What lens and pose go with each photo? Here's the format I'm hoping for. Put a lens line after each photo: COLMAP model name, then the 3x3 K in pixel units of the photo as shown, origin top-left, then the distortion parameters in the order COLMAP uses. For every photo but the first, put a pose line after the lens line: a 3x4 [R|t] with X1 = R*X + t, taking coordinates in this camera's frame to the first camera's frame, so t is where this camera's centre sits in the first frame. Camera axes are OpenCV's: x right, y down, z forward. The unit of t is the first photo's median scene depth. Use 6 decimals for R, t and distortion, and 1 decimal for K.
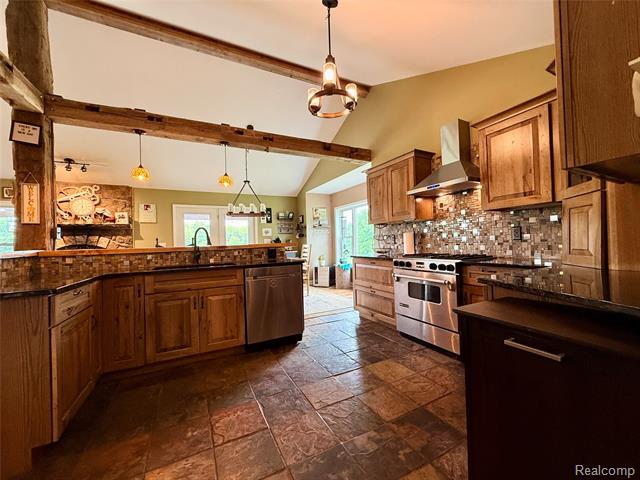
lens RADIAL K [[256.5, 0, 317.5], [0, 256.5, 241.3], [0, 0, 1]] dist [-0.001481, 0.000041]
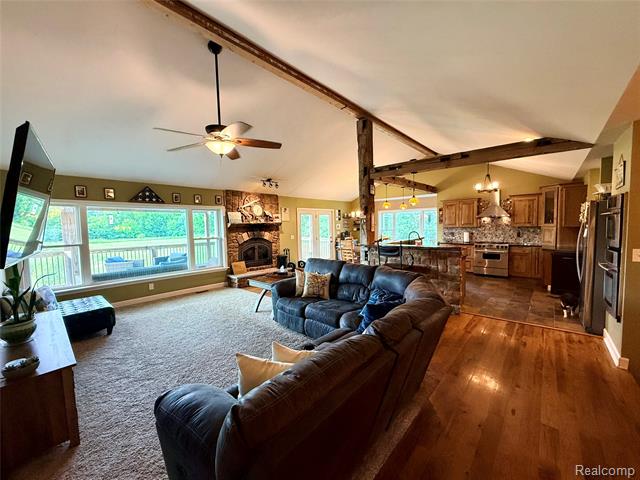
lens RADIAL K [[256.5, 0, 316.4], [0, 256.5, 242.0], [0, 0, 1]] dist [-0.001481, 0.000041]
pose [[0.933122, -0.016670, 0.359173, -1.672723], [-0.006731, 0.997940, 0.063802, -0.081796], [-0.359497, -0.061953, 0.931087, -0.611841]]
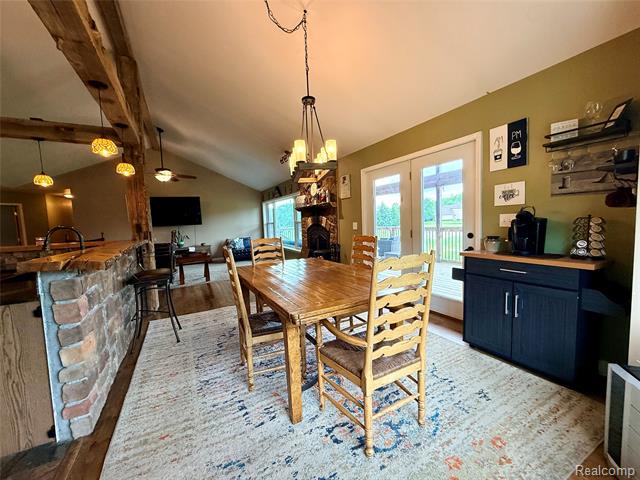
lens RADIAL K [[256.5, 0, 318.3], [0, 256.5, 240.0], [0, 0, 1]] dist [-0.001481, 0.000041]
pose [[0.034658, 0.103717, -0.994003, 0.304661], [0.055240, 0.992881, 0.105526, -0.050745], [0.997871, -0.058566, 0.028682, 1.456500]]
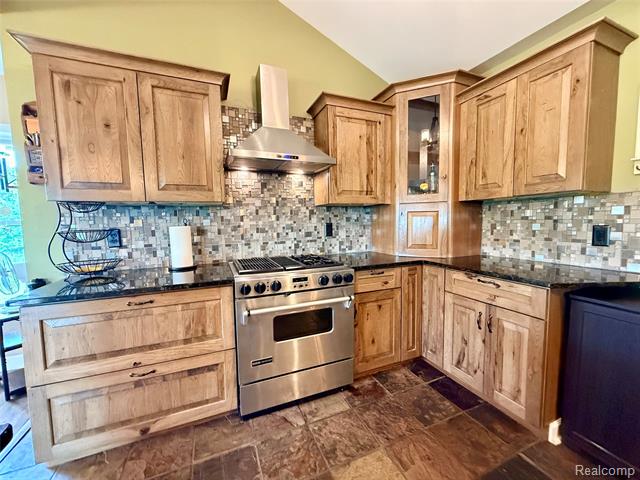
lens RADIAL K [[256.5, 0, 317.0], [0, 256.5, 240.5], [0, 0, 1]] dist [-0.001481, 0.000041]
pose [[0.069063, -0.053258, 0.996190, -0.149863], [0.007870, 0.998572, 0.052840, -0.029418], [-0.997581, 0.004191, 0.069383, 0.691106]]
